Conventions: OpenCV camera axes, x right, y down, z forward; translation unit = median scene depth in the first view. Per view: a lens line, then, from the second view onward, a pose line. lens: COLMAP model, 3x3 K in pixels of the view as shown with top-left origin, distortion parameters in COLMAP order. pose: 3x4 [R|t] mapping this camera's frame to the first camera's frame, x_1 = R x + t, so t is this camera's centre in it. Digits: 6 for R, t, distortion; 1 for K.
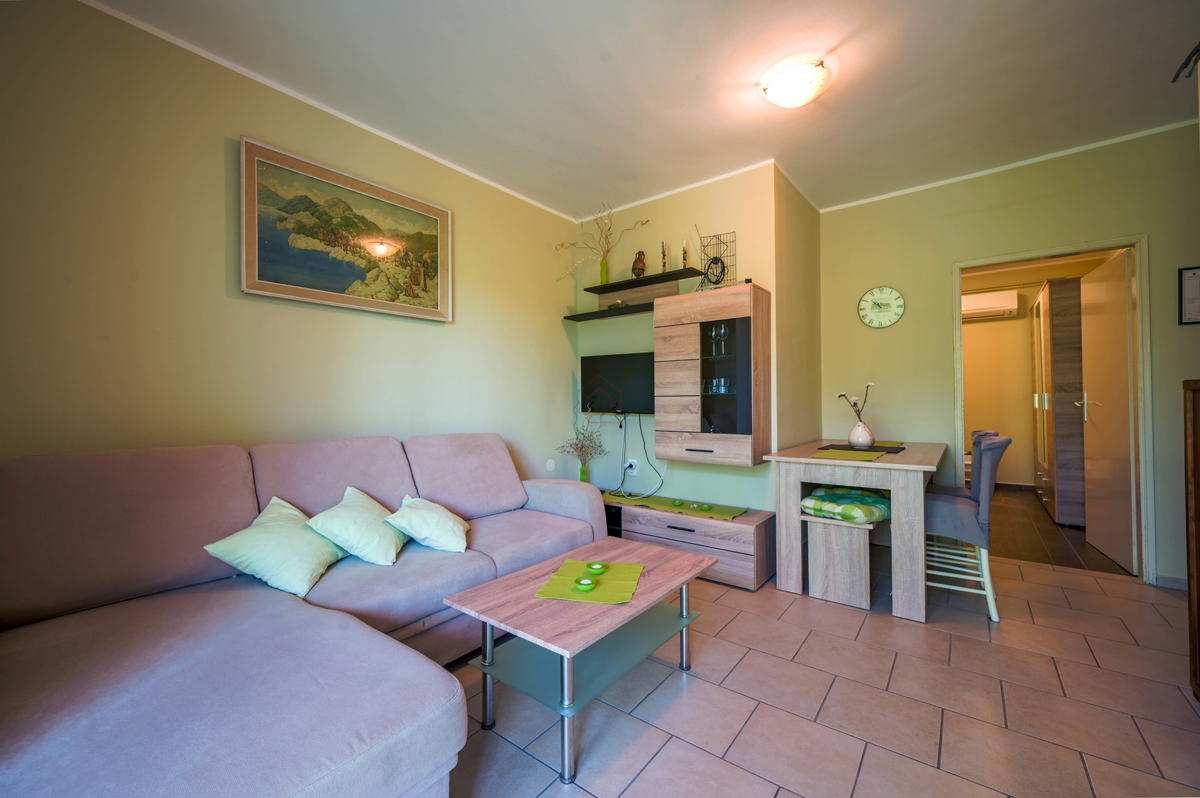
lens RADIAL K [[479.0, 0, 599.3], [0, 479.0, 397.1], [0, 0, 1]] dist [-0.003536, -0.000031]
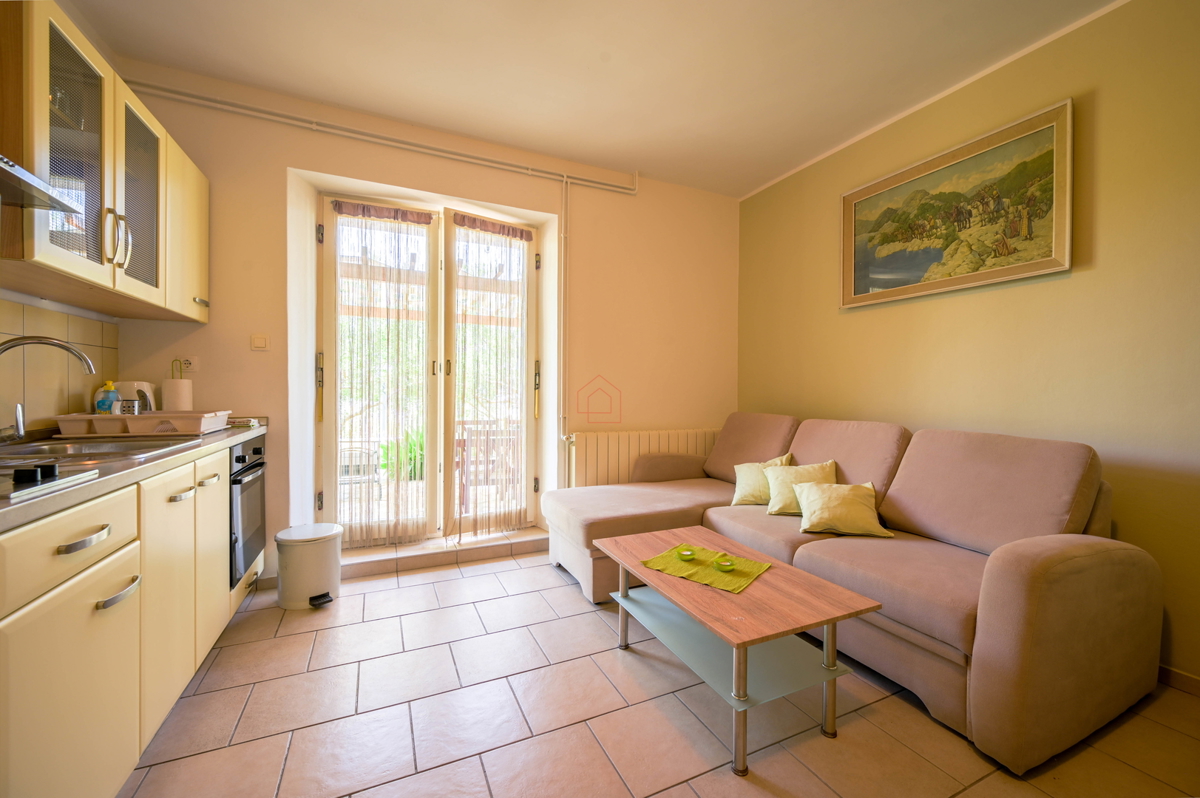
lens RADIAL K [[479.0, 0, 599.3], [0, 479.0, 397.1], [0, 0, 1]] dist [-0.003536, -0.000031]
pose [[-0.465964, 0.017816, -0.884624, 0.704001], [0.003718, 0.999828, 0.018178, 0.004481], [0.884796, 0.005181, -0.465950, 0.908884]]
